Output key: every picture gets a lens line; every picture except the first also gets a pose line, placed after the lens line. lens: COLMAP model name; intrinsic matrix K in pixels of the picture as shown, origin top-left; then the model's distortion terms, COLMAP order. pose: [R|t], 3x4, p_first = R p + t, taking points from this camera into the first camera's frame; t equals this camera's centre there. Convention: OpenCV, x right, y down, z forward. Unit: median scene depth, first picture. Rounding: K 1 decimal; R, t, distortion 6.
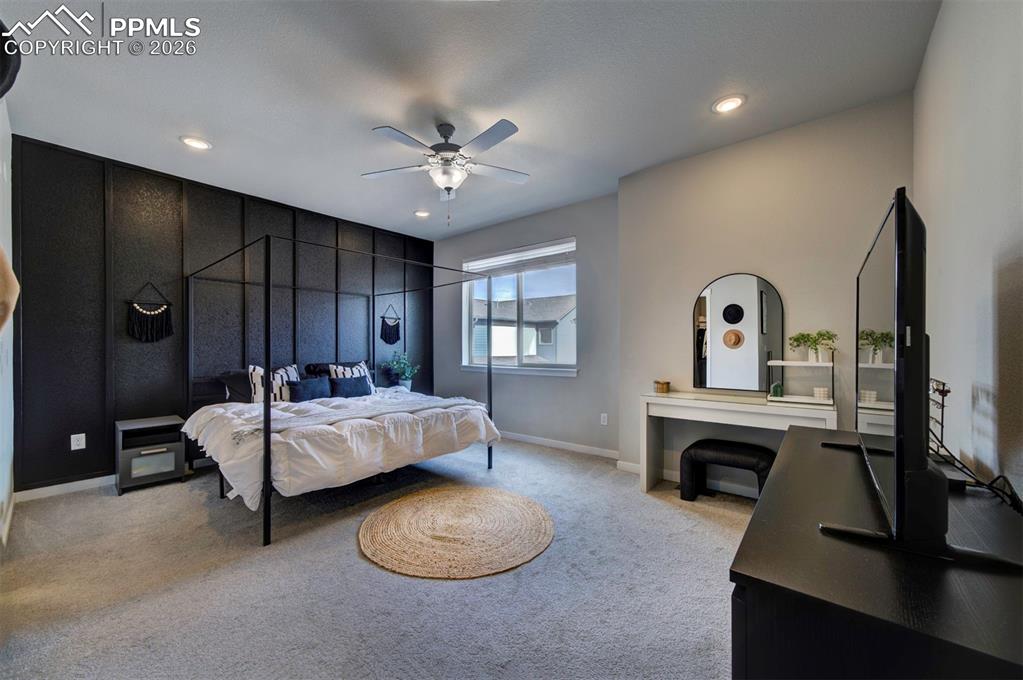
lens RADIAL K [[389.0, 0, 512.9], [0, 389.0, 345.0], [0, 0, 1]] dist [-0.008705, -0.000010]
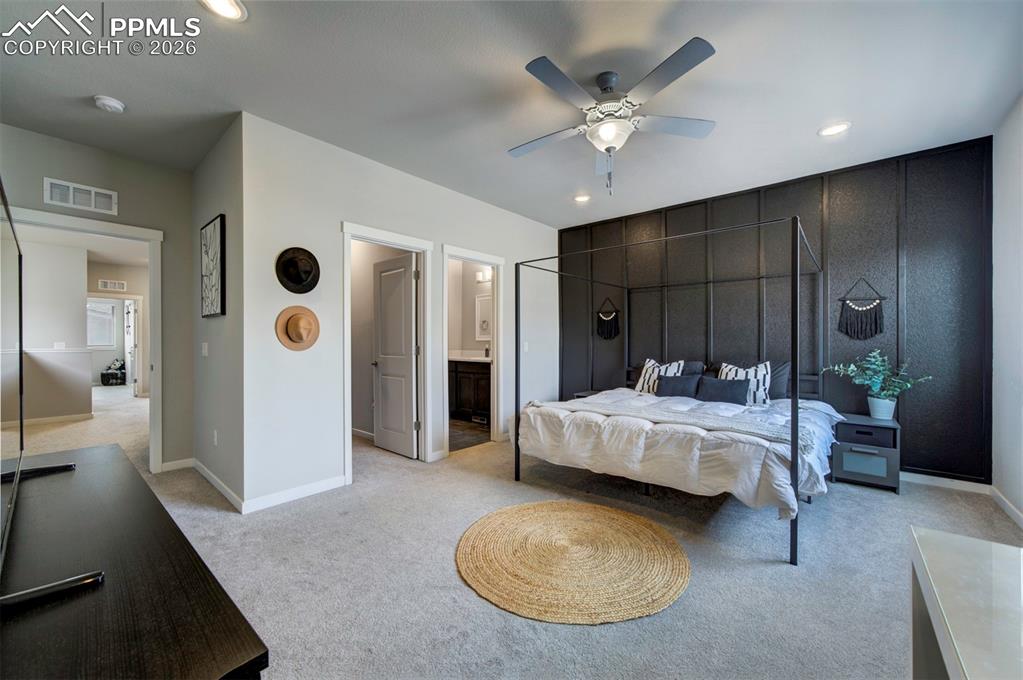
lens RADIAL K [[403.1, 0, 512.9], [0, 403.1, 342.8], [0, 0, 1]] dist [-0.009141, 0.007496]
pose [[-0.019861, 0.001366, -0.999802, 0.618176], [0.002835, 0.999995, 0.001310, 0.001261], [0.999799, -0.002809, -0.019864, 0.732852]]
